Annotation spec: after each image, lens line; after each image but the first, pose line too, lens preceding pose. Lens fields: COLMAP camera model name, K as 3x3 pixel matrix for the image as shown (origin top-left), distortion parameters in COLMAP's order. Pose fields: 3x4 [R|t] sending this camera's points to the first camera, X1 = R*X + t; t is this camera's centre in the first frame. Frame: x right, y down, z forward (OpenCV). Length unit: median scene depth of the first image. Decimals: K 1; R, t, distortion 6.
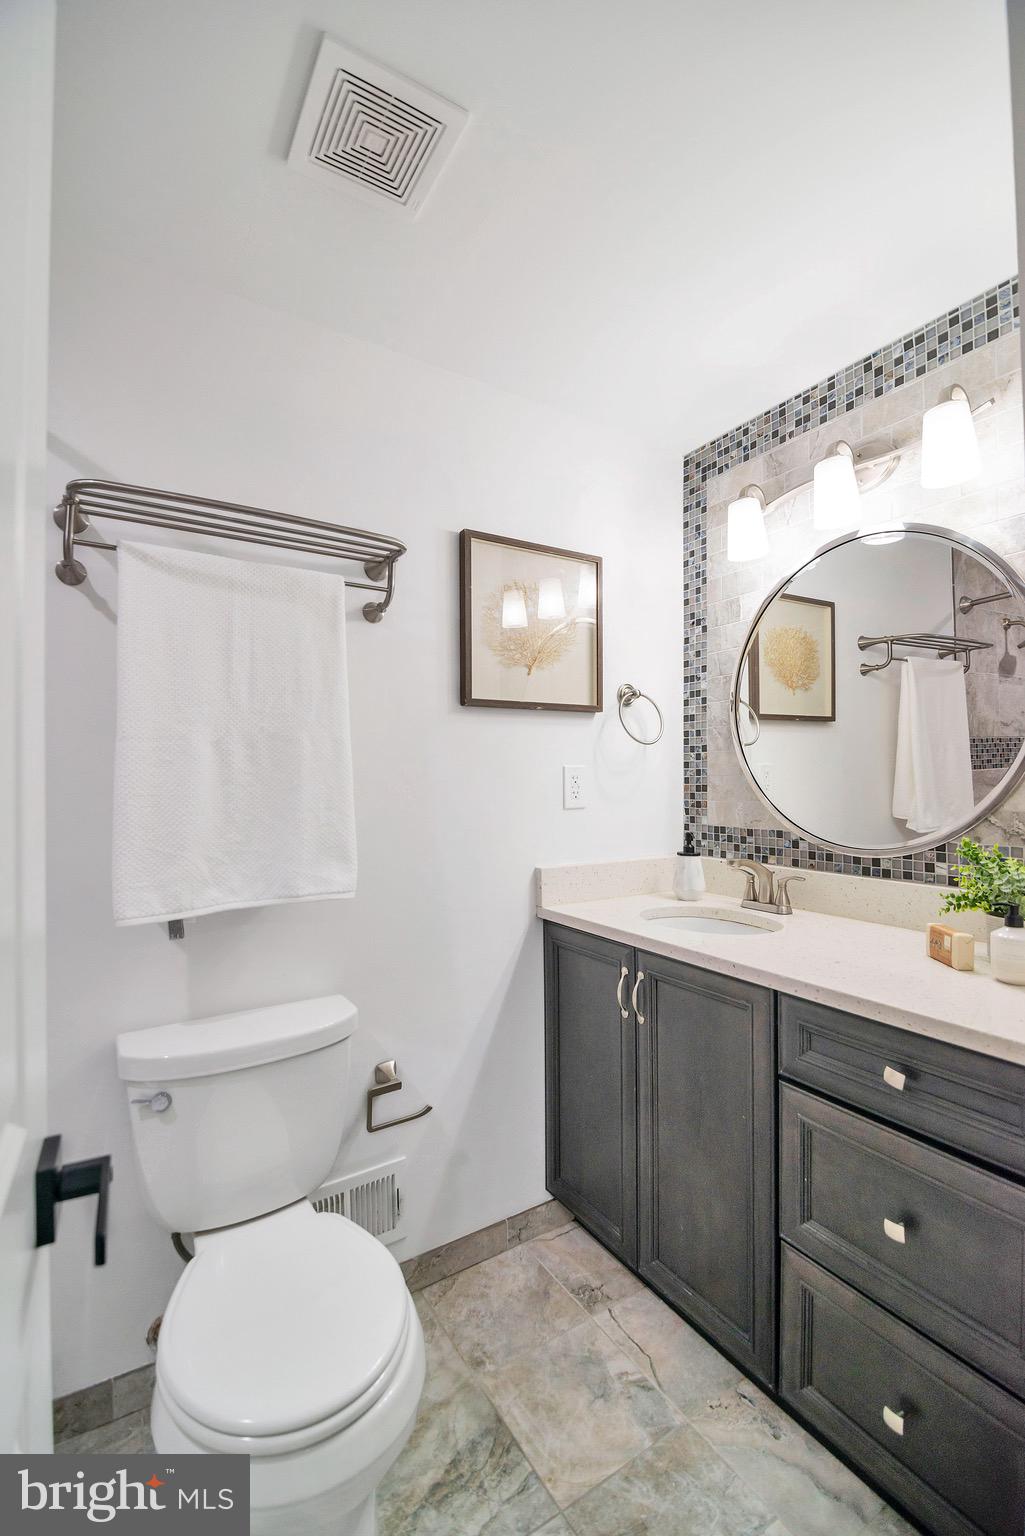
lens RADIAL K [[667.2, 0, 518.2], [0, 667.2, 773.7], [0, 0, 1]] dist [-0.014856, -0.000330]
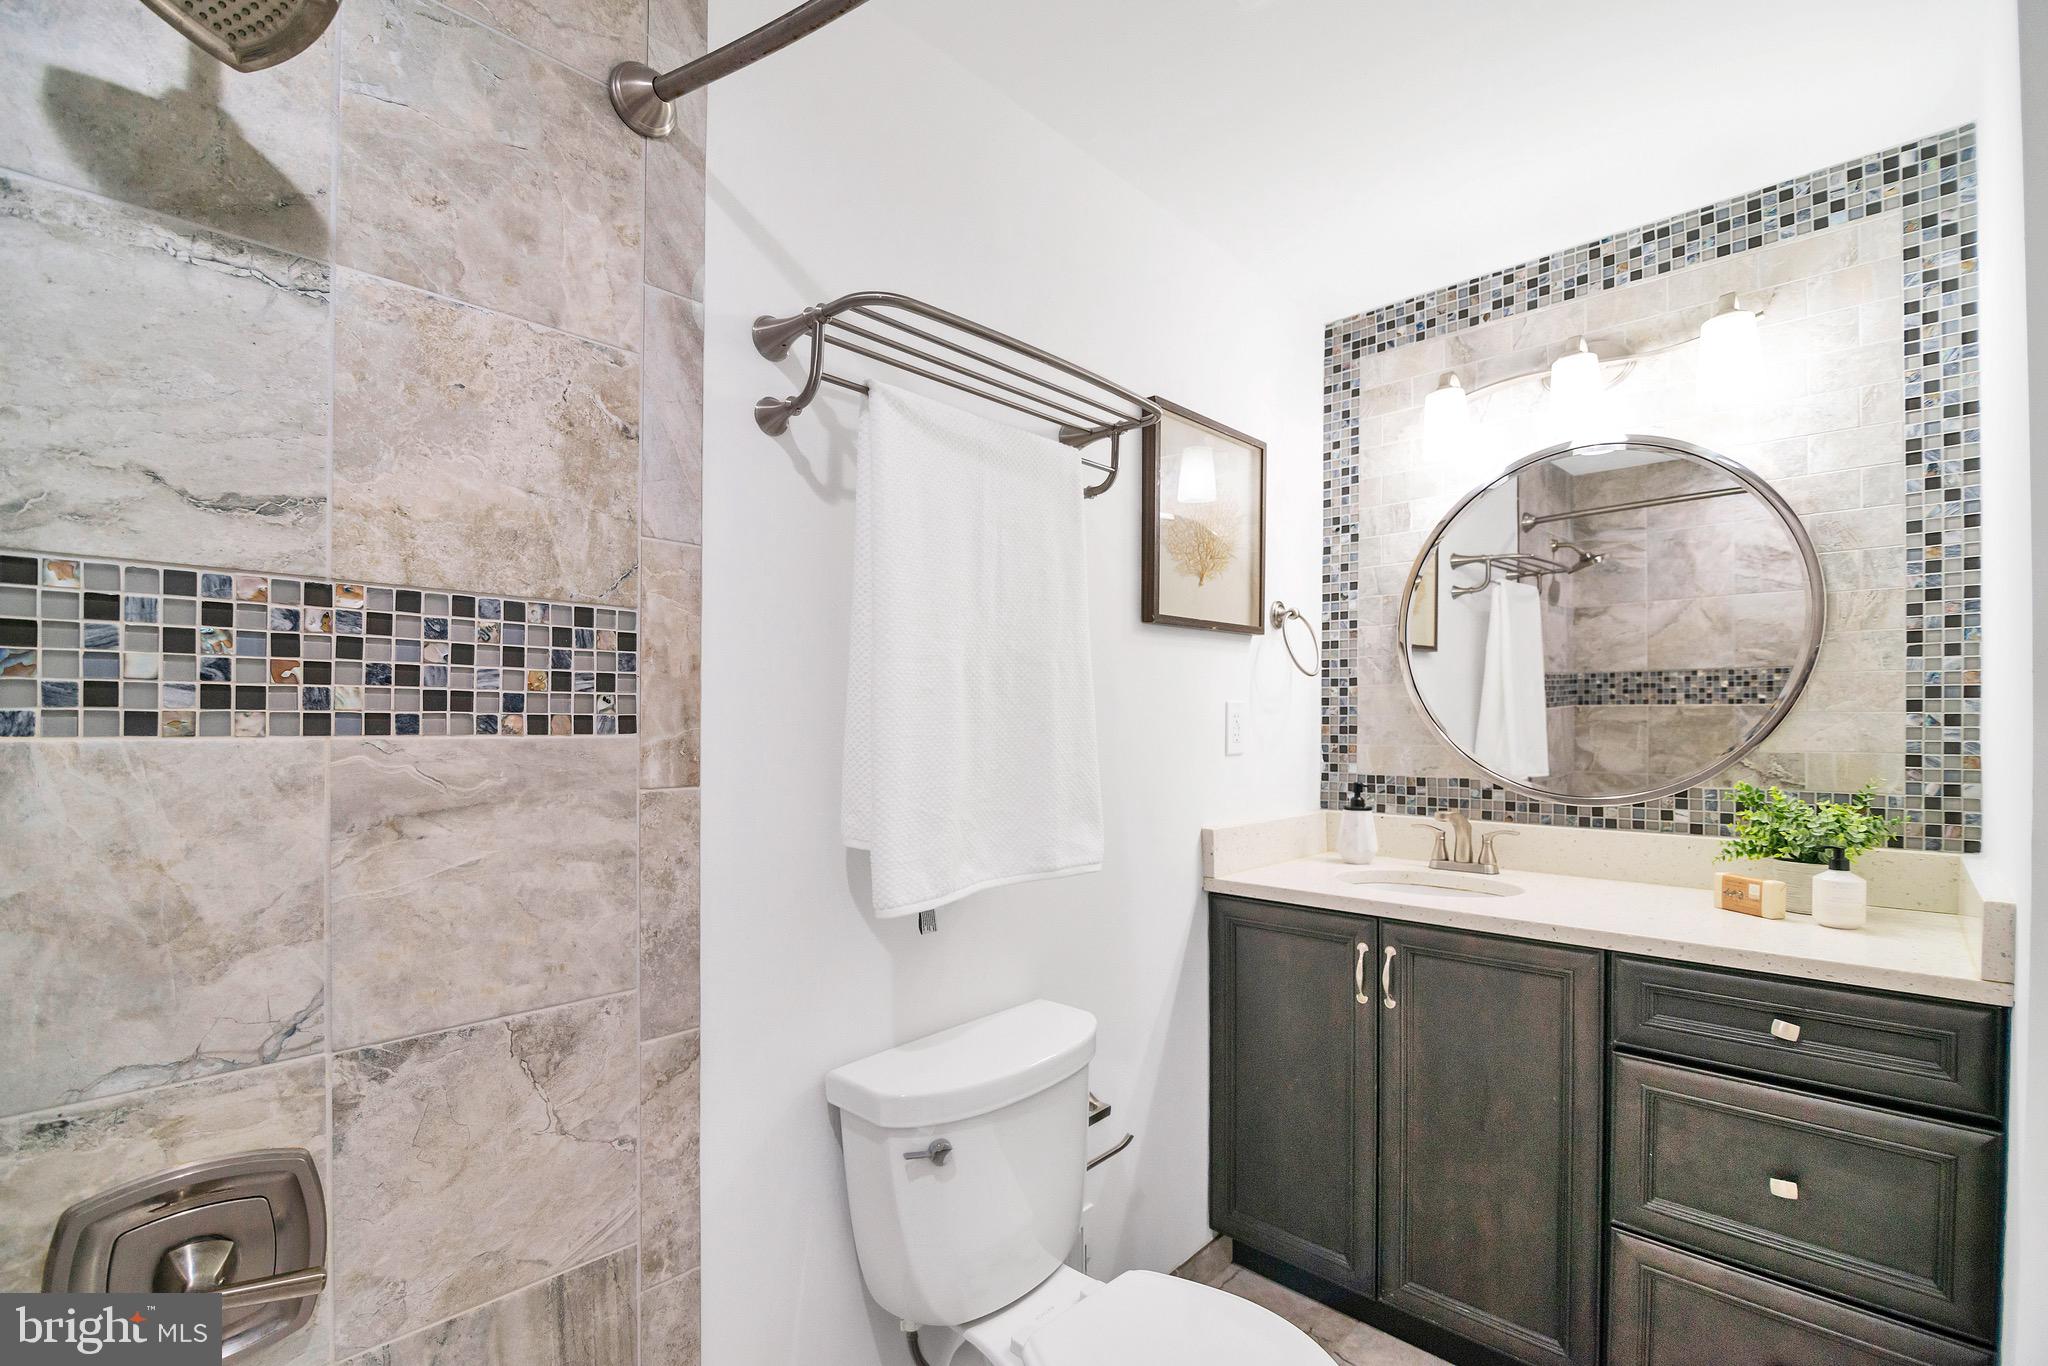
lens RADIAL K [[889.6, 0, 1050.0], [0, 889.6, 729.2], [0, 0, 1]] dist [-0.014856, -0.000330]
pose [[0.971600, 0.000613, 0.236627, -0.405132], [-0.004949, 0.999831, 0.017729, 0.004040], [-0.236576, -0.018397, 0.971439, 0.013433]]
